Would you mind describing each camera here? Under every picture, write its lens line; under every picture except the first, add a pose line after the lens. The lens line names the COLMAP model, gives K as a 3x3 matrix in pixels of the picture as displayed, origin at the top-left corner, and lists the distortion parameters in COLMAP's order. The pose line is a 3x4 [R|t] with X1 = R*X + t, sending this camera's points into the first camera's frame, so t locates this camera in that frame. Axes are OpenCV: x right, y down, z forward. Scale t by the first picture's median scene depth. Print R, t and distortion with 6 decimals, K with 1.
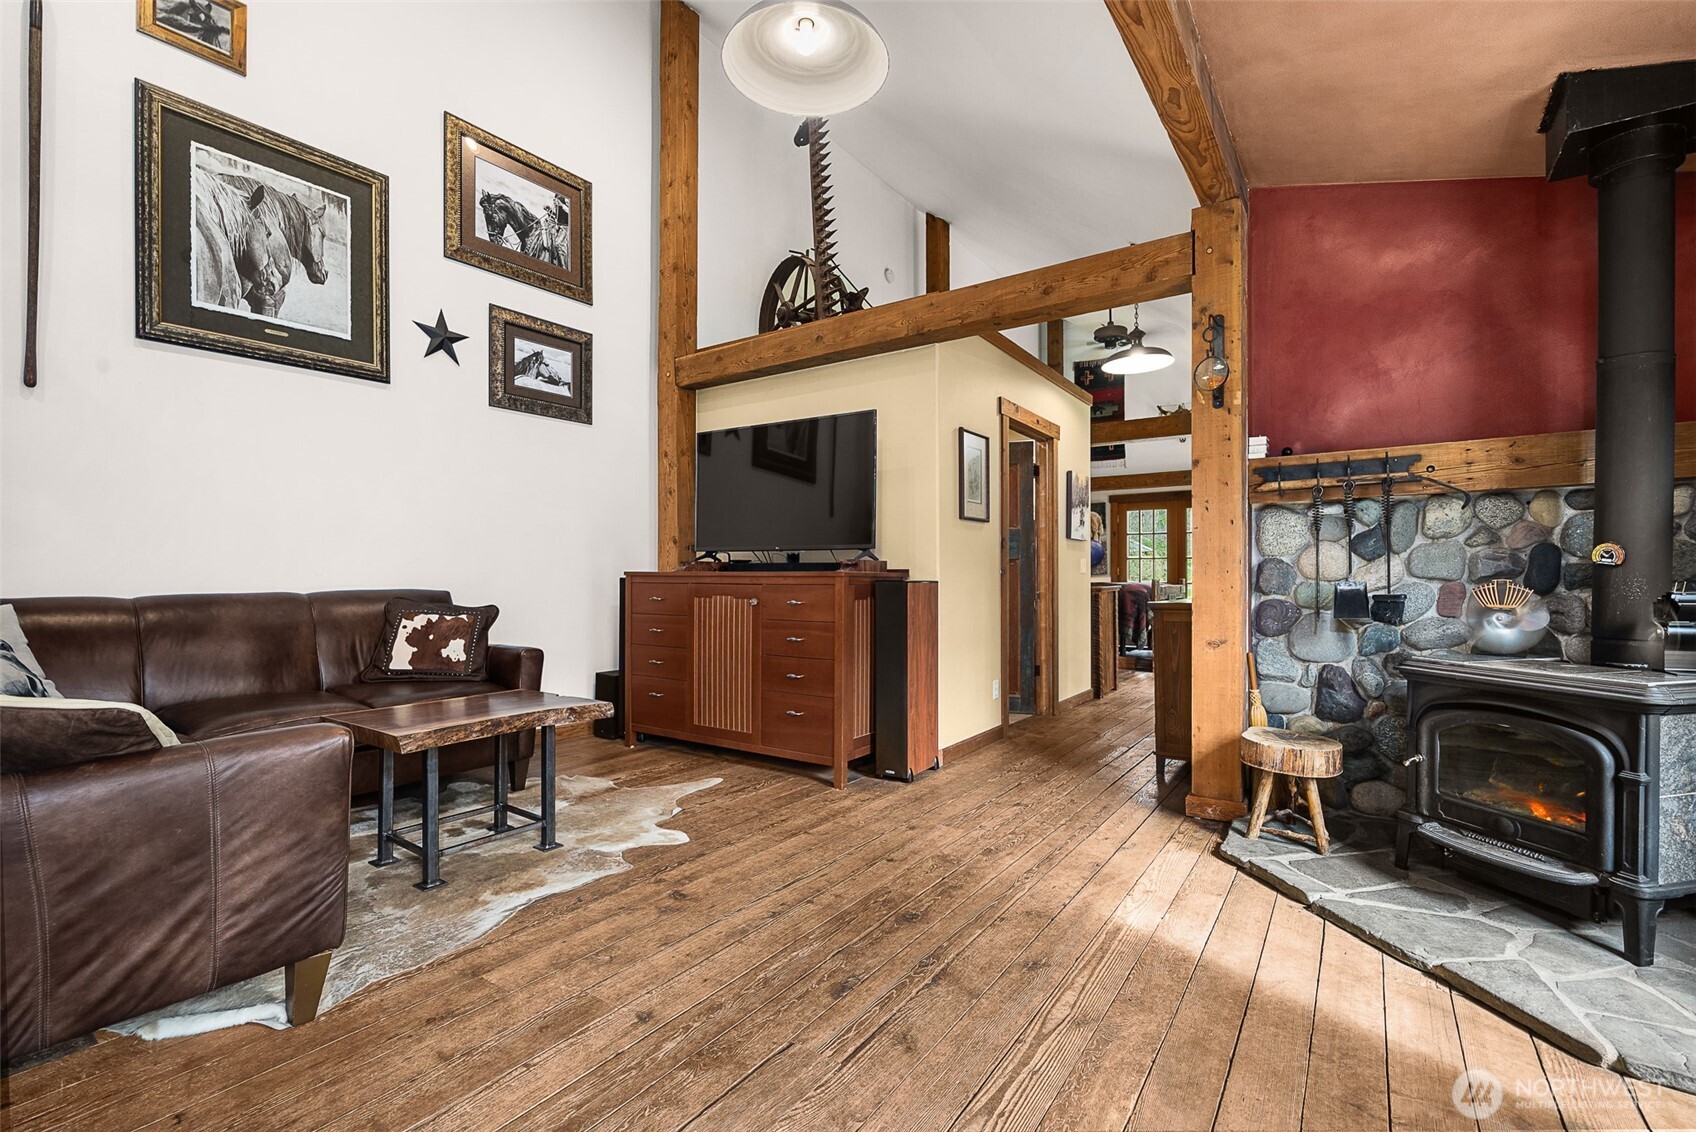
lens RADIAL K [[743.1, 0, 838.0], [0, 743.1, 569.2], [0, 0, 1]] dist [-0.010313, 0.000571]
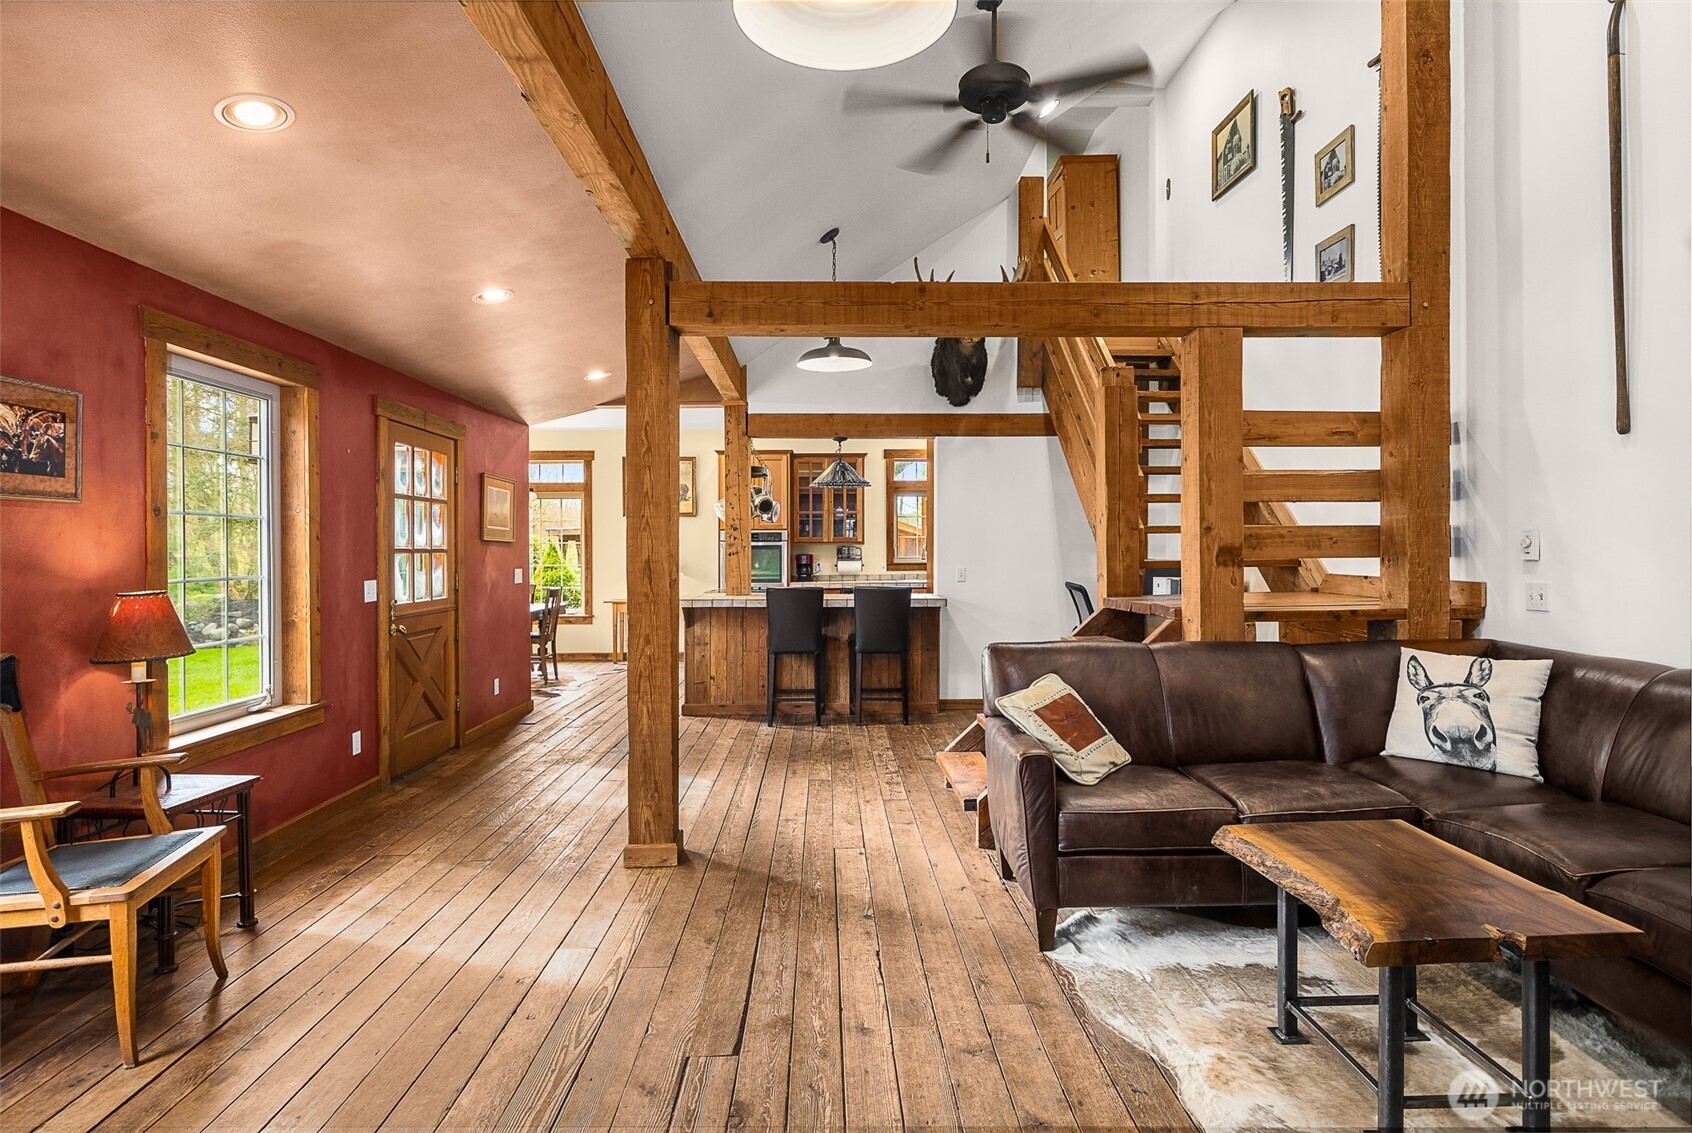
lens RADIAL K [[897.6, 0, 853.9], [0, 897.6, 558.0], [0, 0, 1]] dist [-0.001510, -0.000337]
pose [[-0.797169, 0.006896, -0.603717, 0.390705], [0.006930, 0.999973, 0.002272, -0.103365], [0.603716, -0.002373, -0.797196, 1.346770]]
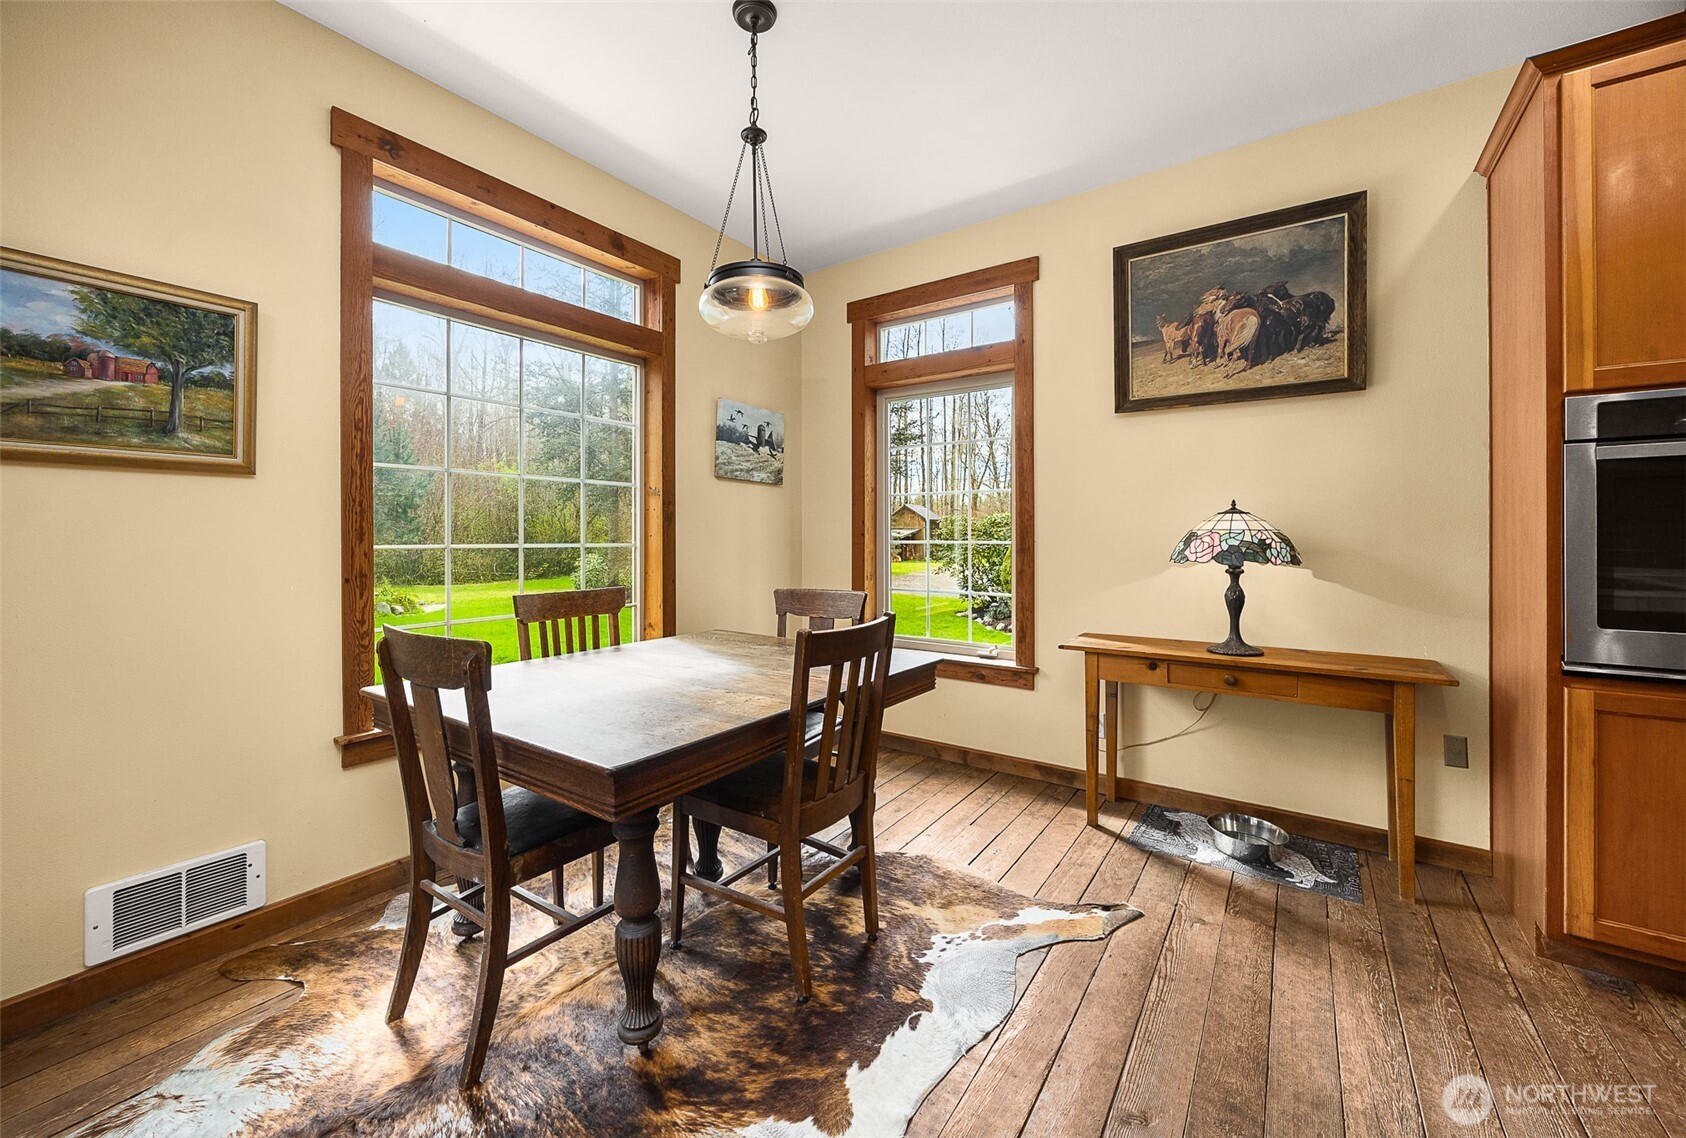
lens RADIAL K [[657.1, 0, 829.3], [0, 657.1, 538.5], [0, 0, 1]] dist [-0.003119, -0.000154]
pose [[-1.000000, 0.000605, -0.000551, -0.677019], [0.000610, 0.999954, -0.009618, -0.068199], [0.000545, -0.009619, -0.999954, -1.249232]]
